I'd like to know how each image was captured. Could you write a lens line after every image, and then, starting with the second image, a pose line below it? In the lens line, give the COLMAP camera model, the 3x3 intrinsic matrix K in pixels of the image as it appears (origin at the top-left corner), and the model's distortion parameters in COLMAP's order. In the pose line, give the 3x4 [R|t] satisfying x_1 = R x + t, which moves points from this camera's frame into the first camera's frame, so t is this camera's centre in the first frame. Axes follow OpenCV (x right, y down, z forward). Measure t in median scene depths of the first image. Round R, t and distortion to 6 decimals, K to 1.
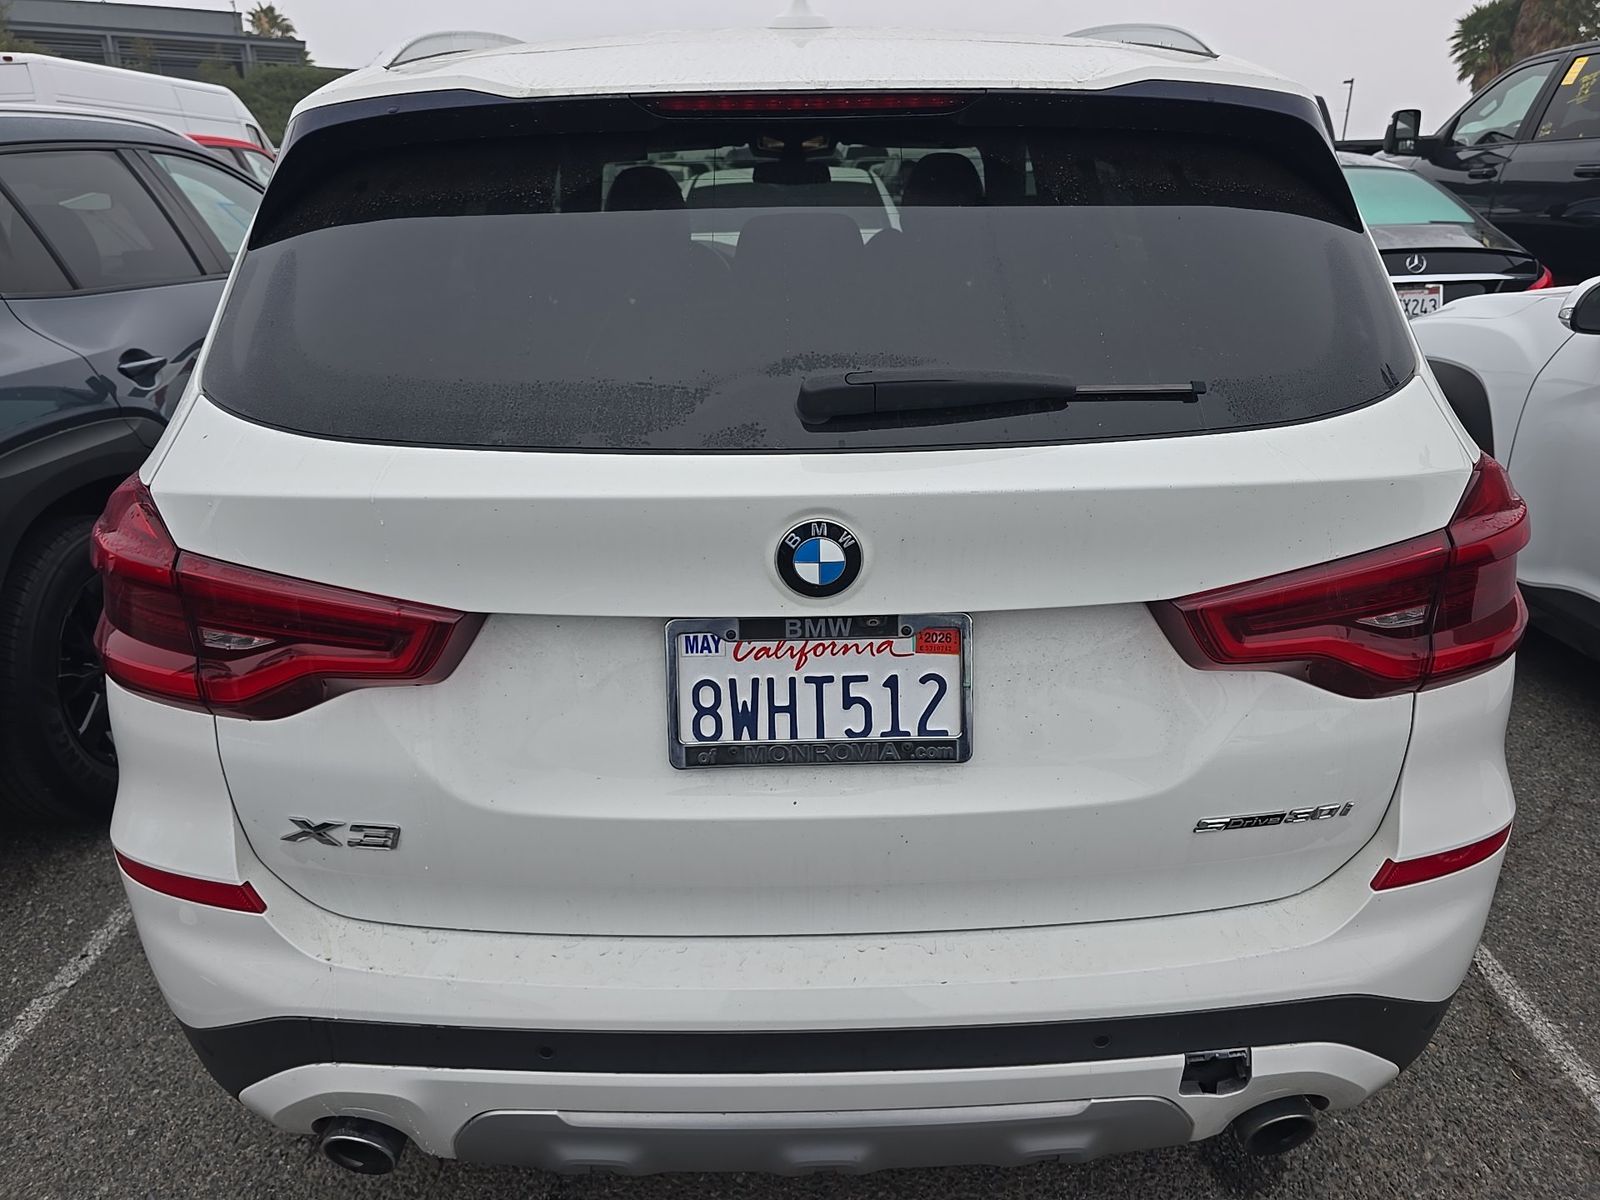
lens RADIAL K [[1098.1, 0, 795.8], [0, 1098.1, 602.3], [0, 0, 1]] dist [0.045105, -0.051437]
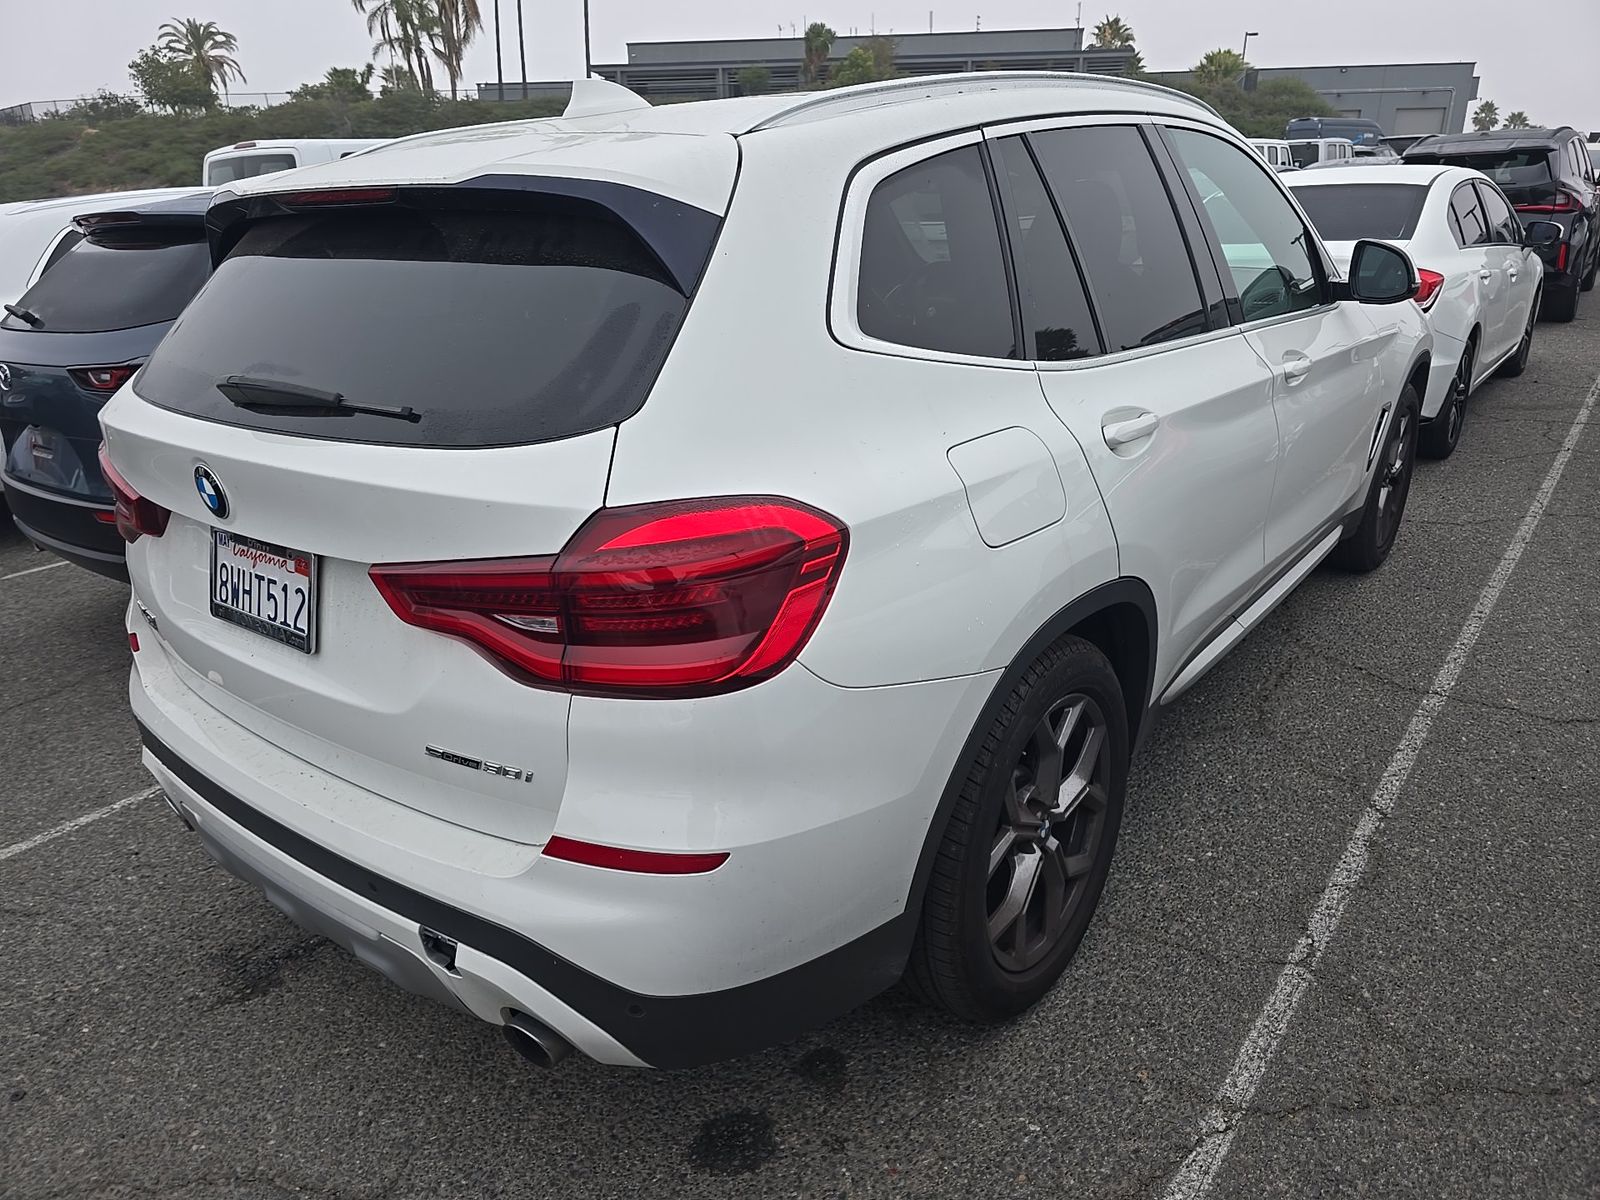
lens RADIAL K [[1098.1, 0, 793.1], [0, 1098.1, 596.7], [0, 0, 1]] dist [0.045105, -0.051437]
pose [[0.775070, 0.200115, -0.599350, 1.499868], [-0.201312, 0.977303, 0.065976, -0.151117], [0.598949, 0.069521, 0.797764, 0.223343]]
